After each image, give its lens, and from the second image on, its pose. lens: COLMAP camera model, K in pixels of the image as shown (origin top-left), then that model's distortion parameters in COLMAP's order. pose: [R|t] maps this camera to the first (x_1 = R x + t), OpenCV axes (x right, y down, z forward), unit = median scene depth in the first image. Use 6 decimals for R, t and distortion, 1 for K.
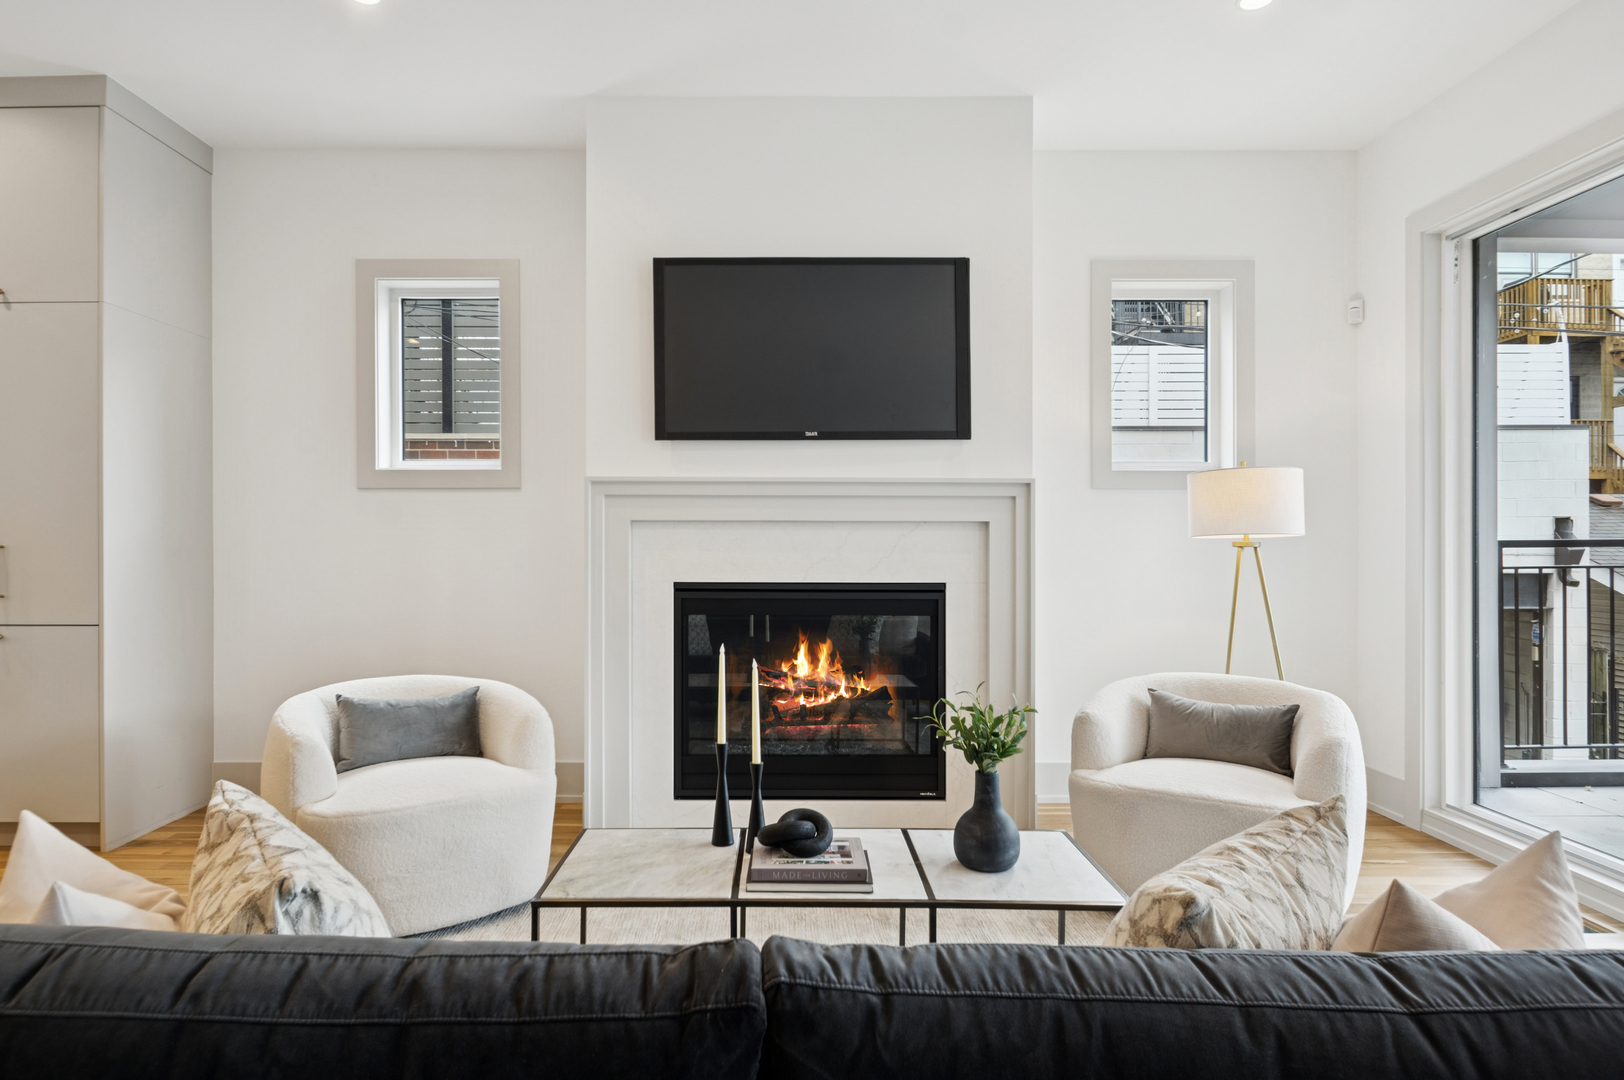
lens RADIAL K [[910.8, 0, 829.9], [0, 910.8, 533.3], [0, 0, 1]] dist [-0.003725, -0.003463]
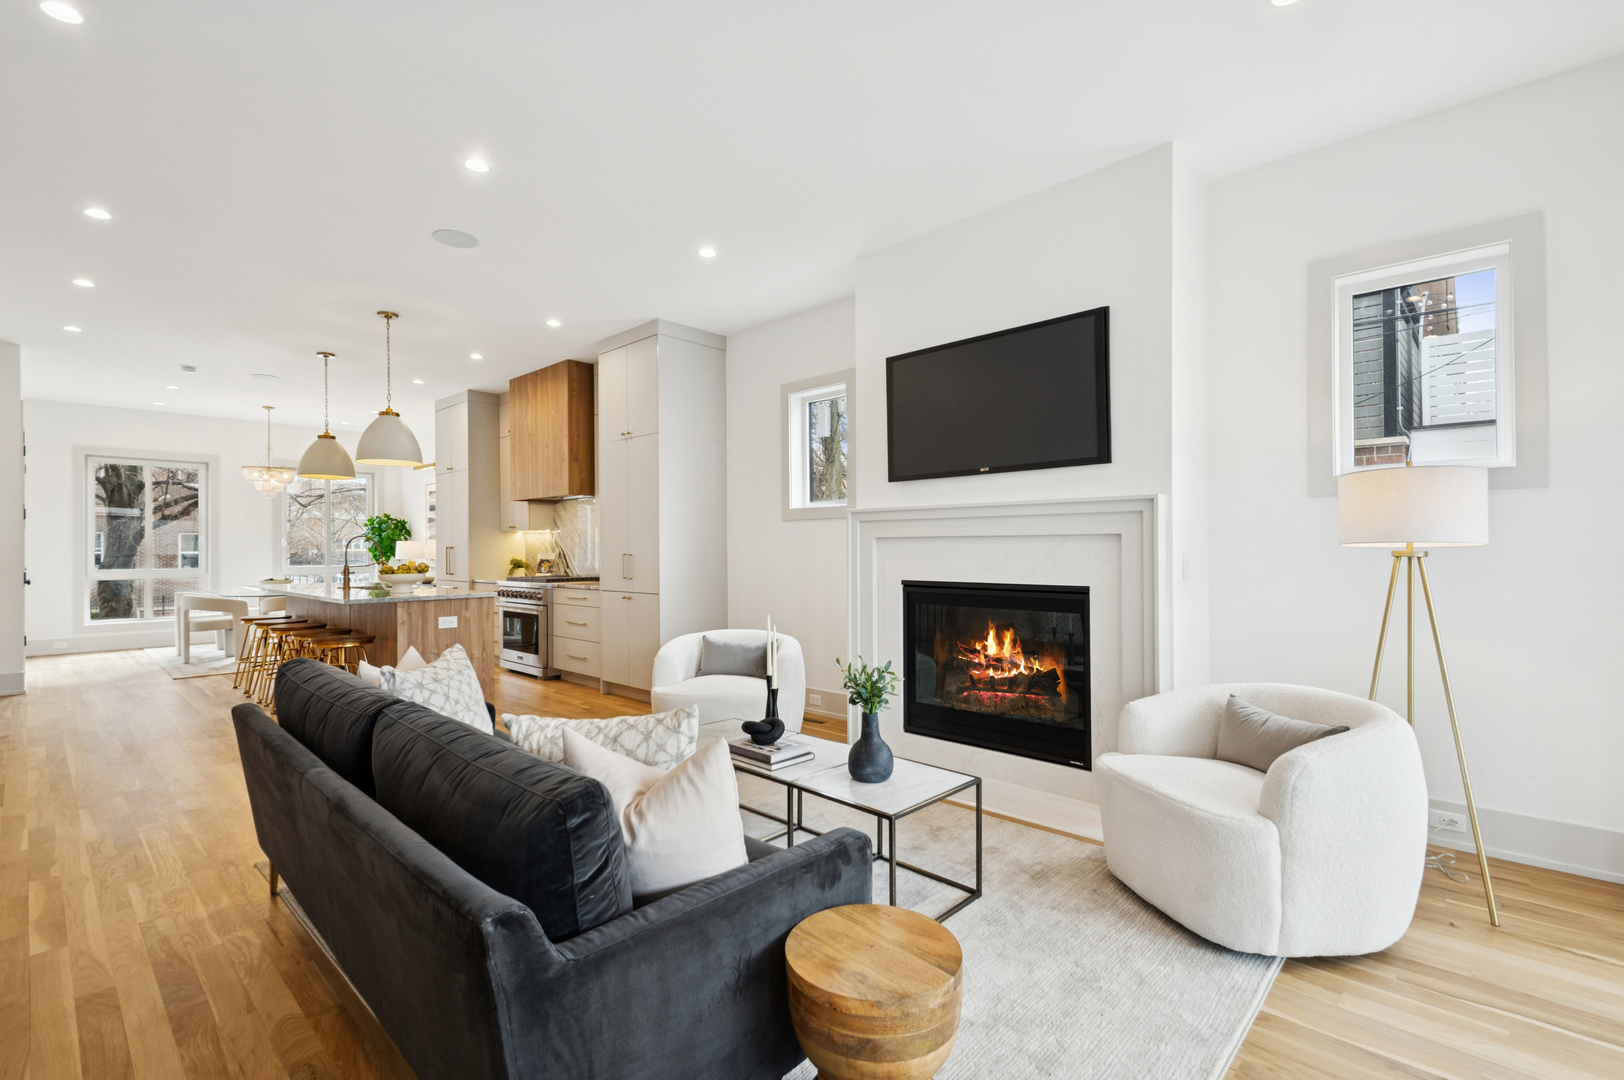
lens RADIAL K [[732.4, 0, 814.8], [0, 732.4, 549.9], [0, 0, 1]] dist [0.017923, -0.011332]
pose [[0.719736, -0.003810, -0.694237, 0.522811], [0.010768, 0.999926, 0.005675, -0.001873], [0.694164, -0.011561, 0.719724, 0.065445]]
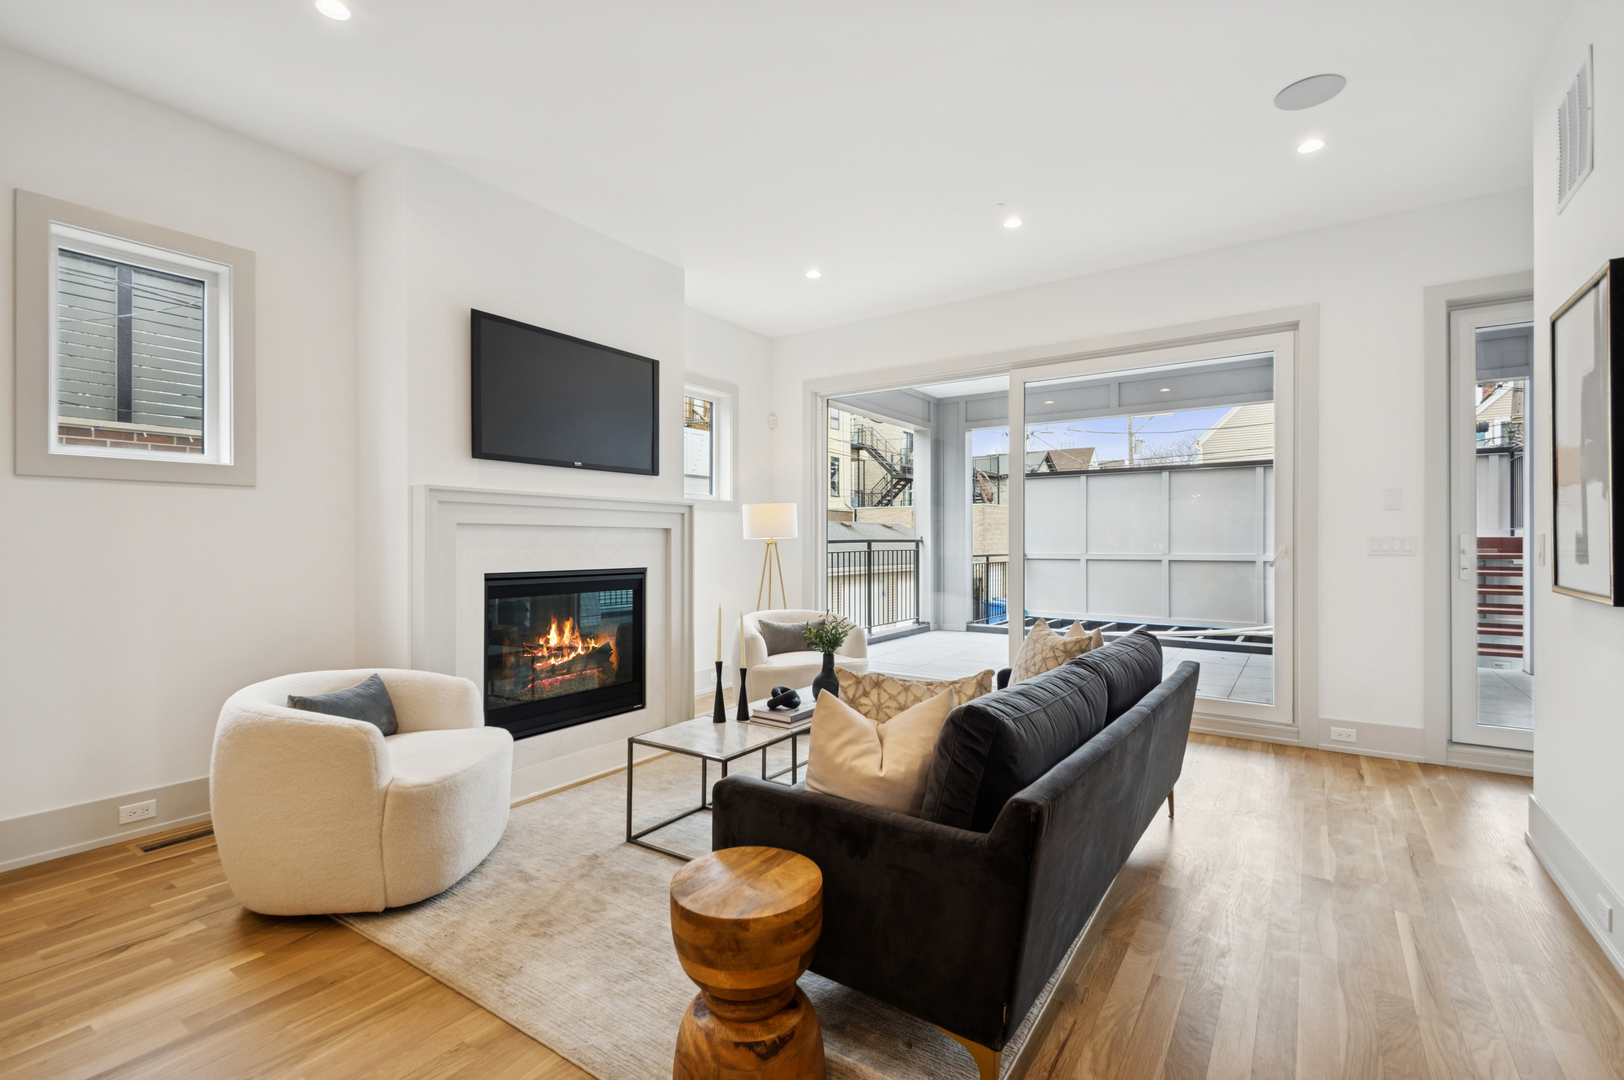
lens RADIAL K [[732.4, 0, 812.3], [0, 732.4, 524.8], [0, 0, 1]] dist [0.017923, -0.011332]
pose [[0.565166, 0.016999, 0.824802, -0.715991], [0.015395, 0.999396, -0.031147, 0.022917], [-0.824834, 0.030301, 0.564563, 0.075538]]
